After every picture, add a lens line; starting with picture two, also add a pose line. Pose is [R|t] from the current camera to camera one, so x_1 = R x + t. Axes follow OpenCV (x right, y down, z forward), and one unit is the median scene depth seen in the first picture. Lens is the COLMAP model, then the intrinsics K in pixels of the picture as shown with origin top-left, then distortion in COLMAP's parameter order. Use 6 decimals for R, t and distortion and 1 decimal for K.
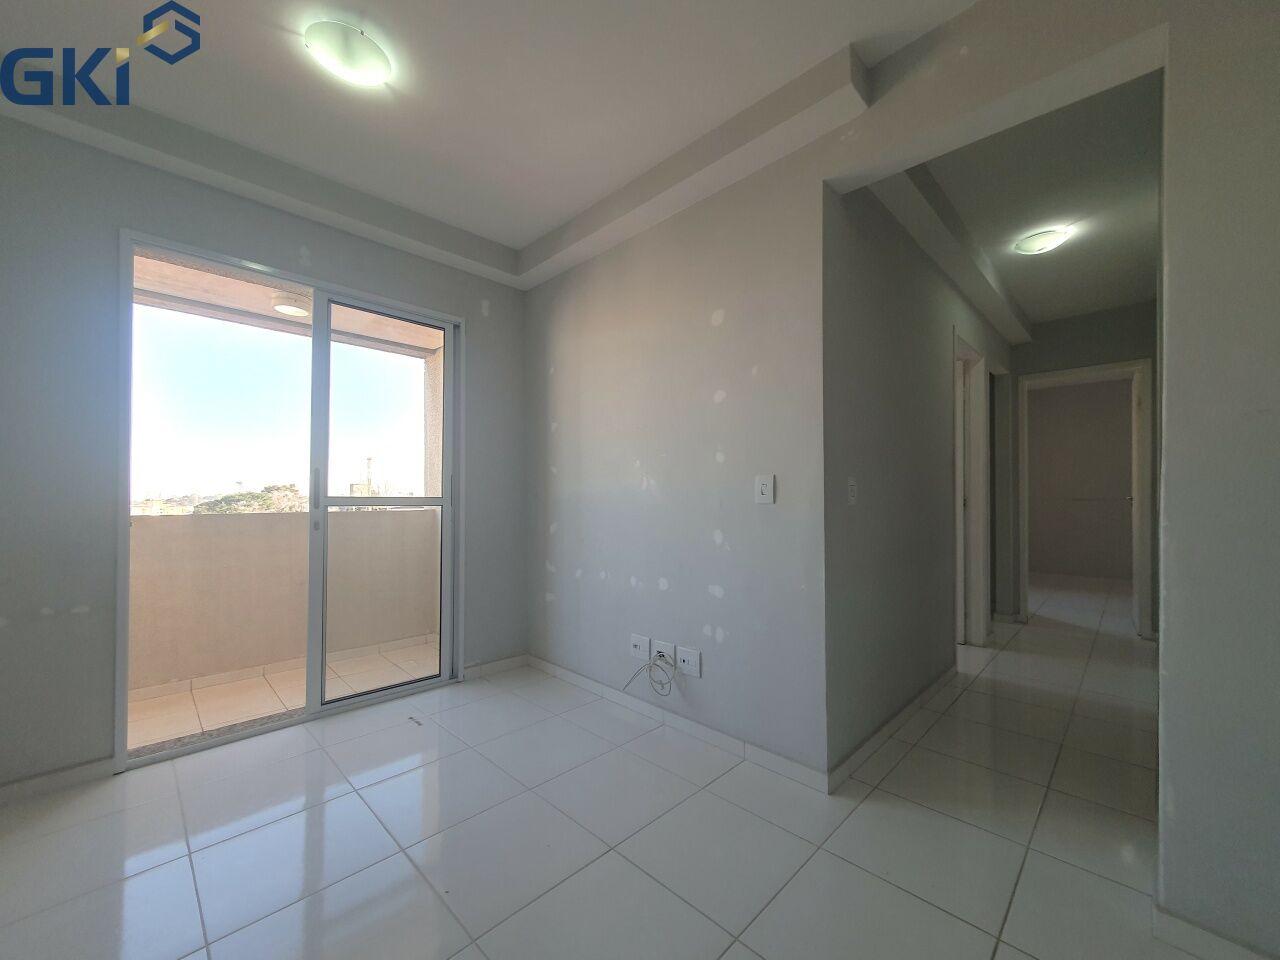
lens RADIAL K [[505.5, 0, 643.7], [0, 505.5, 490.9], [0, 0, 1]] dist [0.003564, 0.000802]
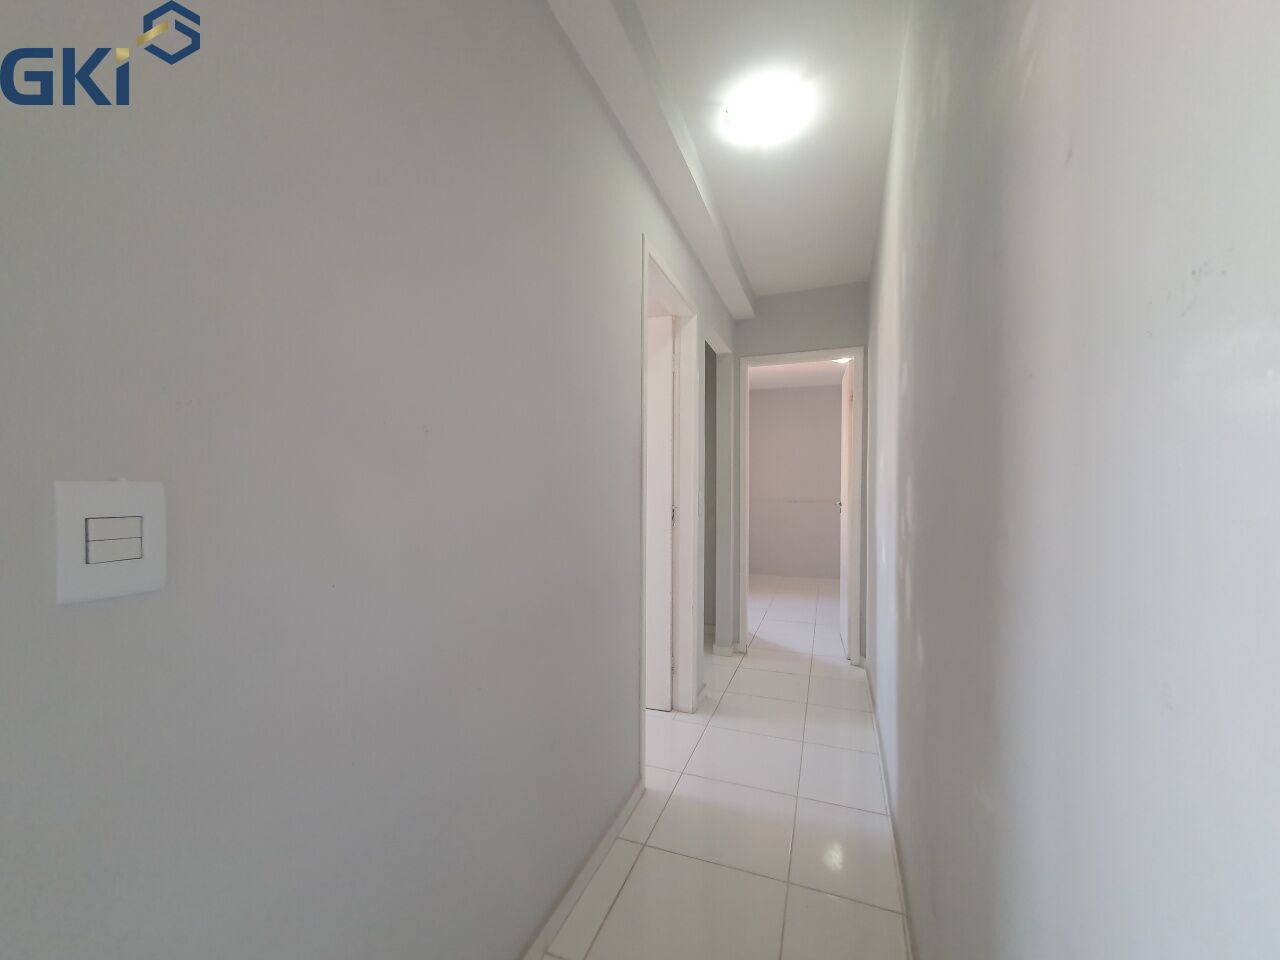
lens RADIAL K [[505.5, 0, 637.6], [0, 505.5, 487.6], [0, 0, 1]] dist [0.003564, 0.000802]
pose [[0.916397, 0.004945, 0.400240, 0.287060], [-0.007843, 0.999954, 0.005604, -0.017921], [-0.400194, -0.008275, 0.916393, 0.345729]]
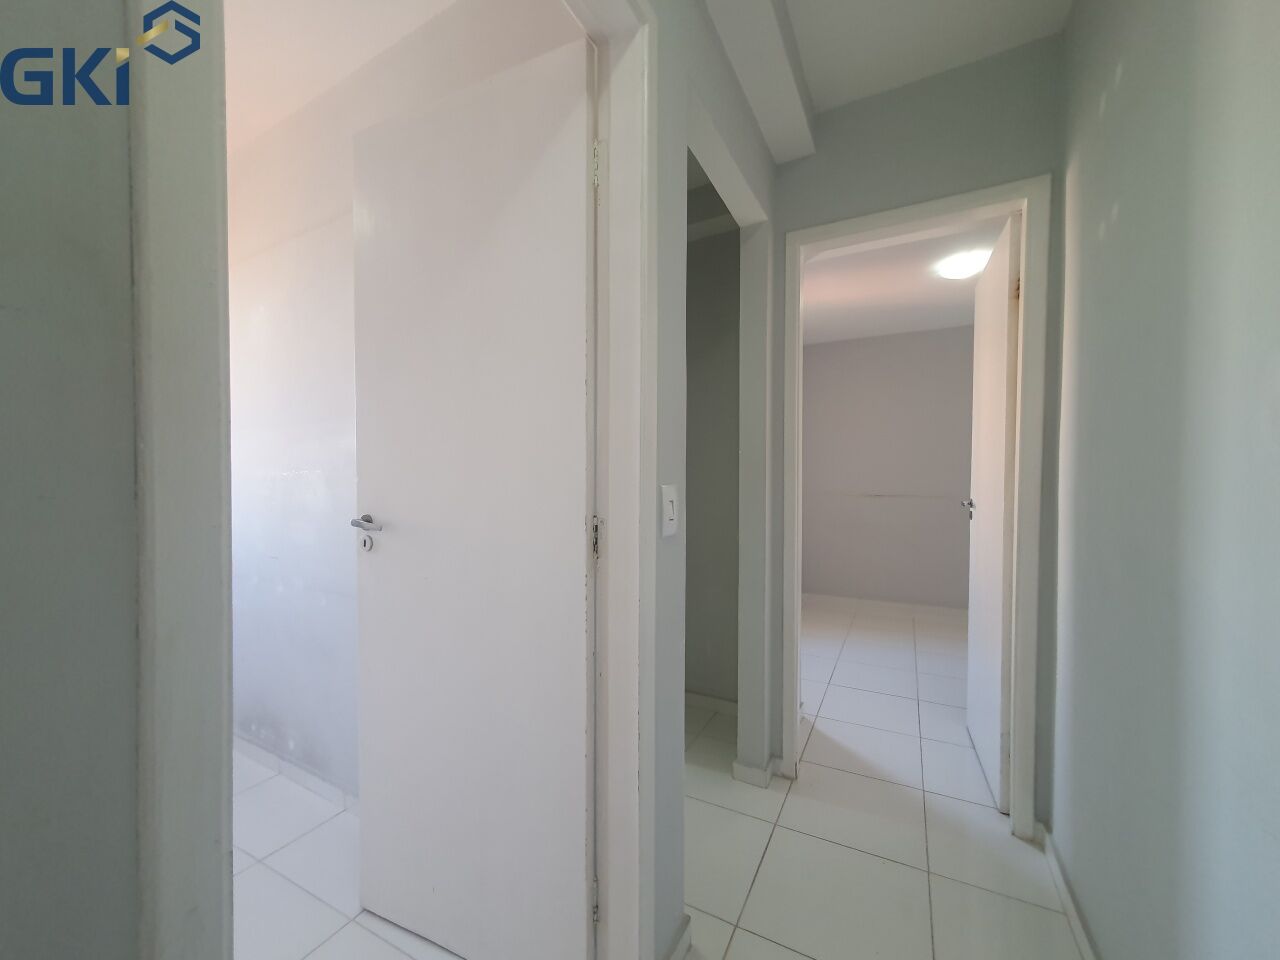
lens RADIAL K [[505.5, 0, 644.5], [0, 505.5, 485.1], [0, 0, 1]] dist [0.003564, 0.000802]
pose [[0.957034, -0.001910, 0.289968, 0.554345], [-0.005908, 0.999642, 0.026086, -0.015304], [-0.289914, -0.026678, 0.956681, 0.684118]]
